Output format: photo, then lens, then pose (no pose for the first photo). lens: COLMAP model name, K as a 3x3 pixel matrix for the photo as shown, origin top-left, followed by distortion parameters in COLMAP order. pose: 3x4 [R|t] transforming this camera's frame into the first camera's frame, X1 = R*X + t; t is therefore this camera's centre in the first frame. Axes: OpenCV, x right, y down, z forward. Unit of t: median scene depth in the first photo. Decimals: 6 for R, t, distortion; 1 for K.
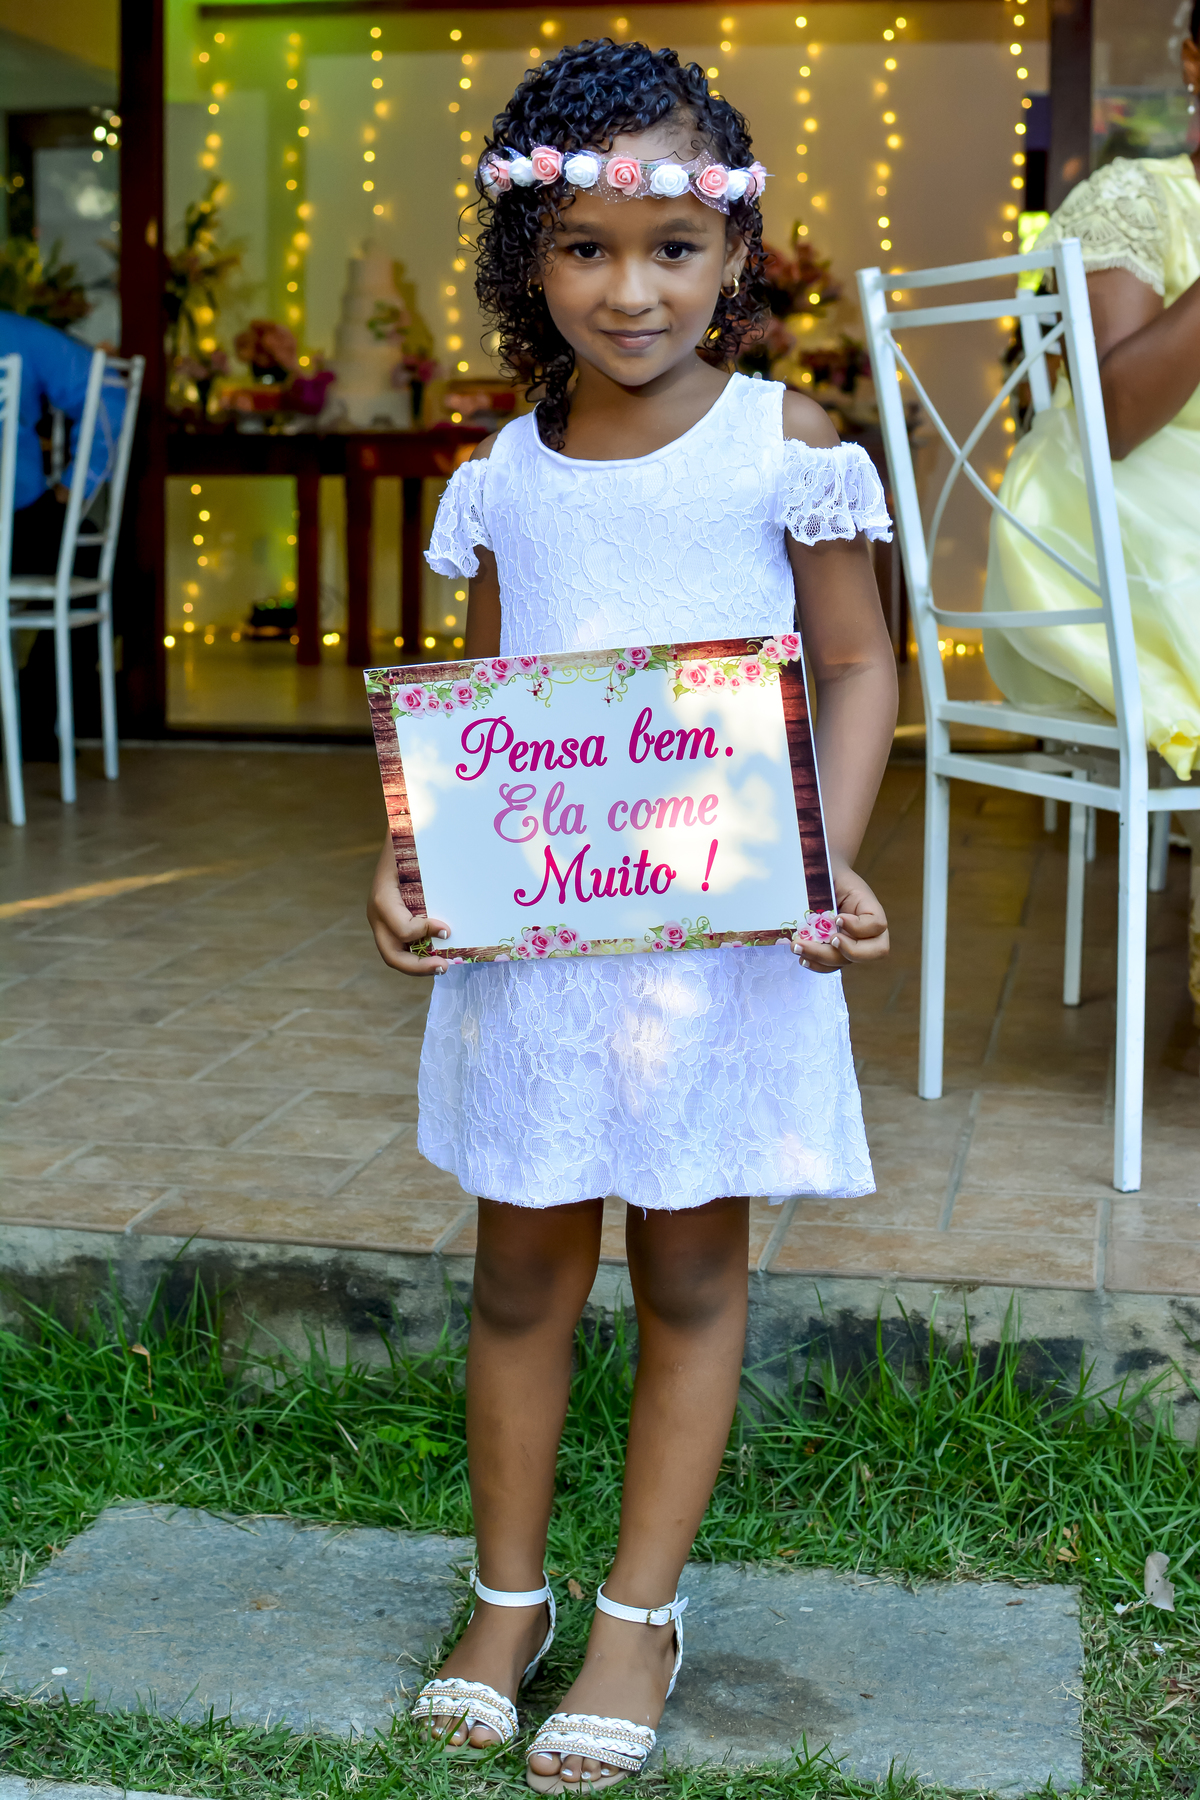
lens RADIAL K [[2759.3, 0, 597.6], [0, 2759.3, 897.1], [0, 0, 1]] dist [-0.152594, 0.000000]
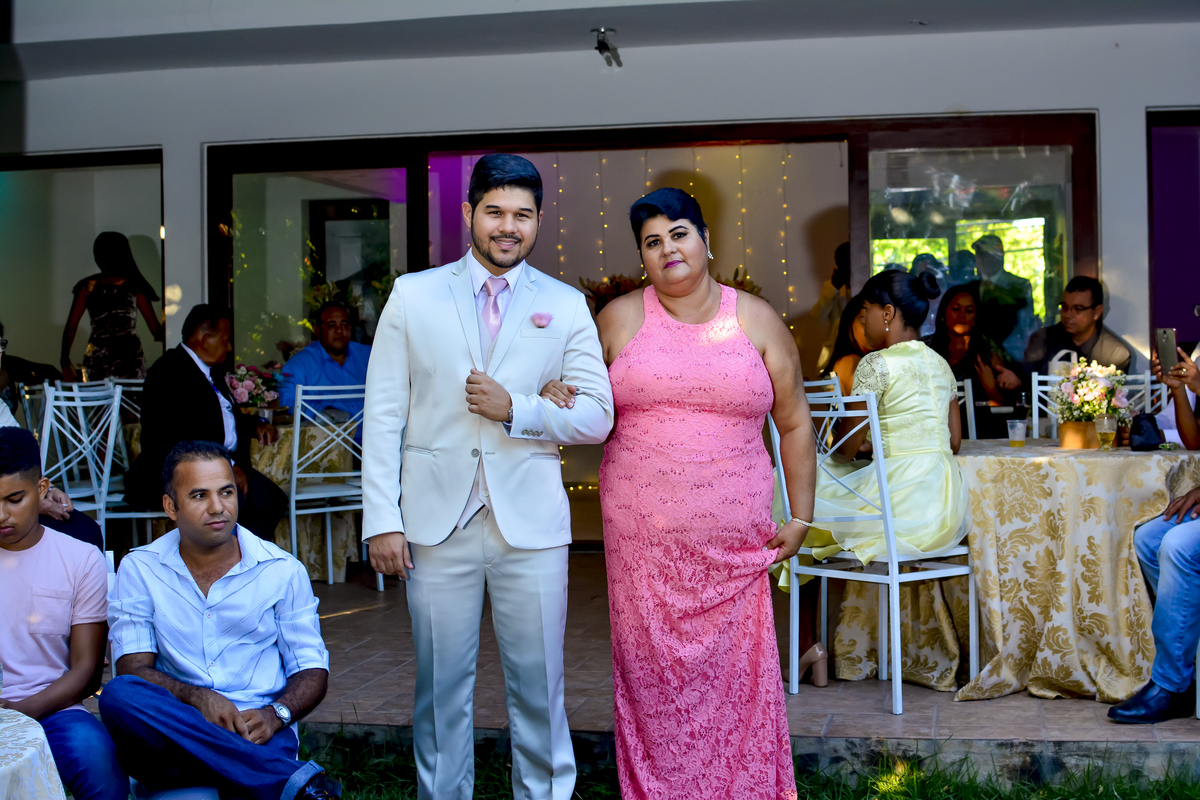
lens RADIAL K [[1839.5, 0, 601.9], [0, 1839.5, 399.5], [0, 0, 1]] dist [-0.152594, 0.000000]
pose [[0.999733, -0.019756, -0.011978, -0.028727], [0.018119, 0.992113, -0.124028, 0.013869], [0.014334, 0.123778, 0.992206, -0.928947]]
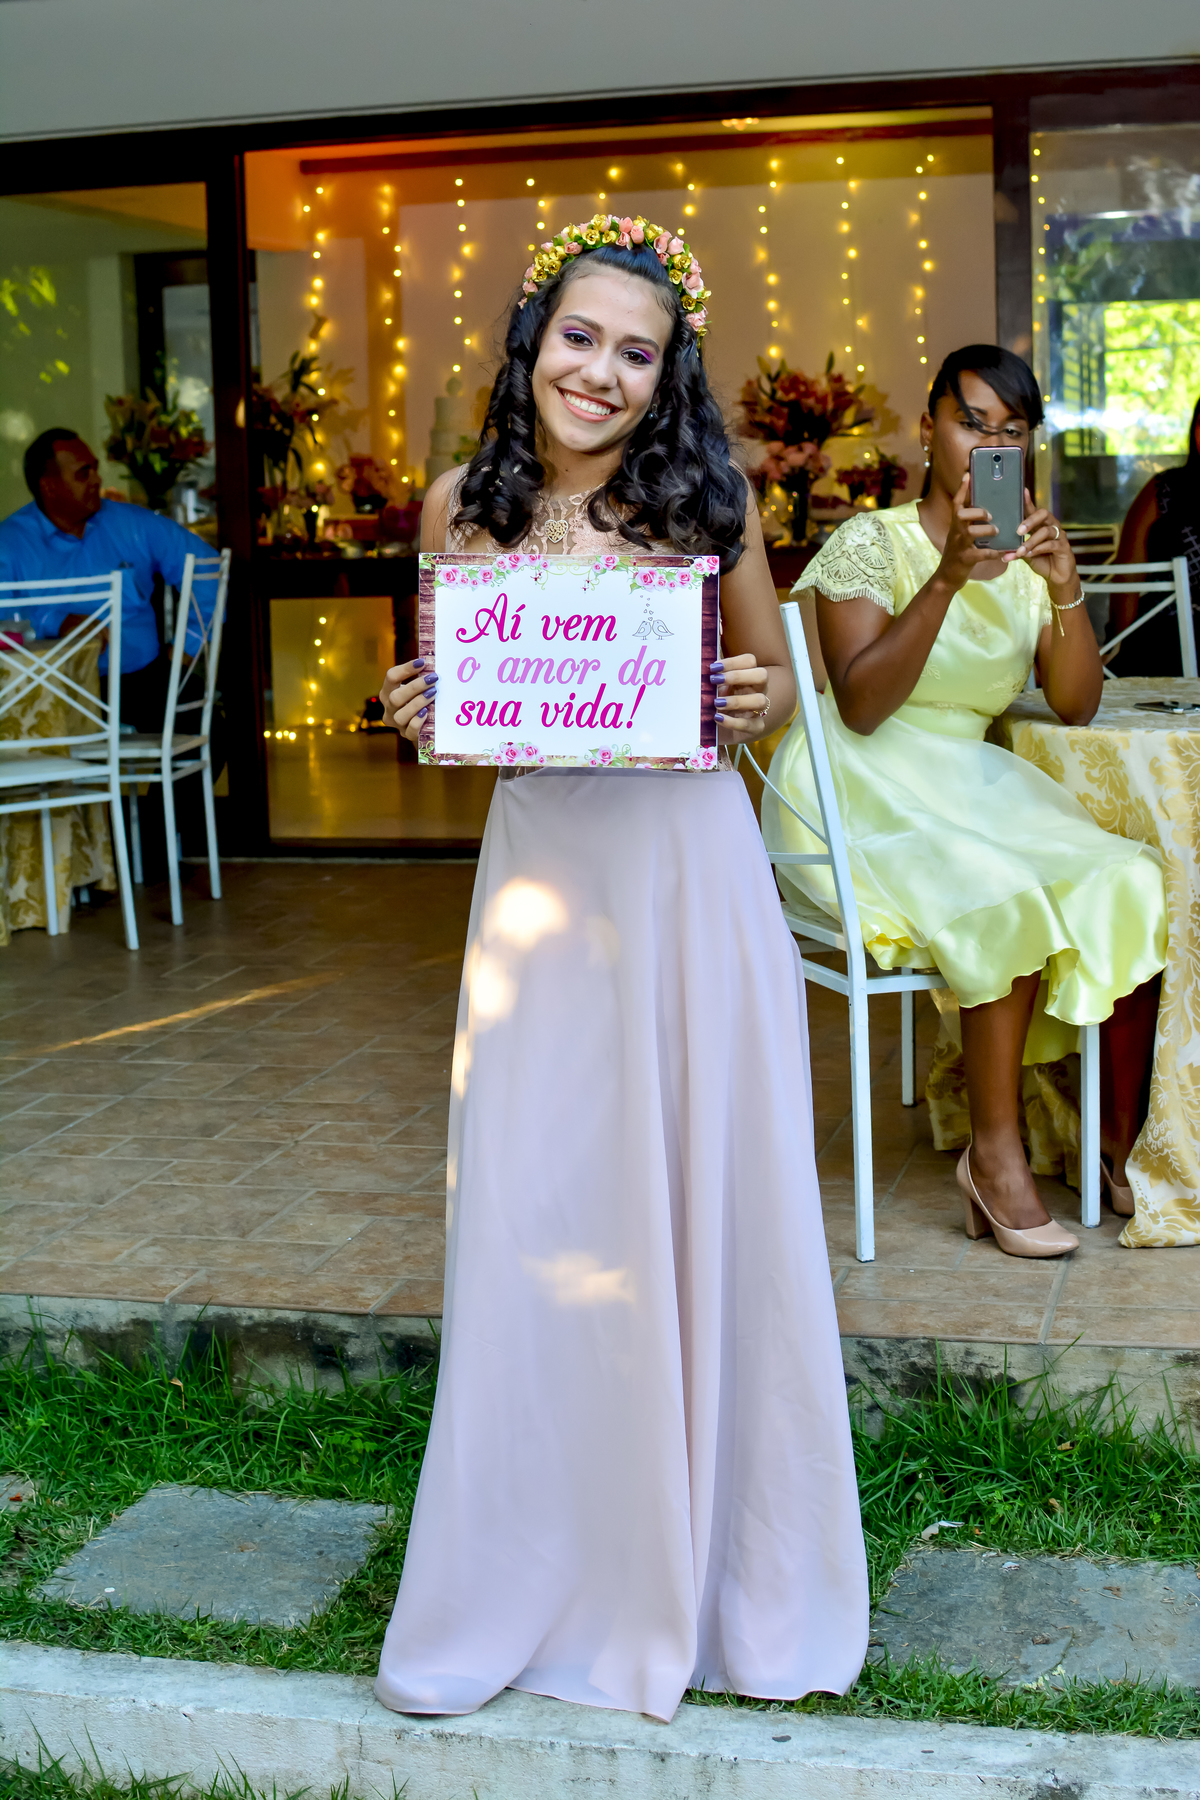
lens RADIAL K [[2759.3, 0, 593.3], [0, 2759.3, 899.2], [0, 0, 1]] dist [-0.152594, 0.000000]
pose [[0.997508, -0.026381, -0.065434, 0.143565], [0.026178, 0.999649, -0.003965, -0.074220], [0.065516, 0.002242, 0.997849, -0.408957]]
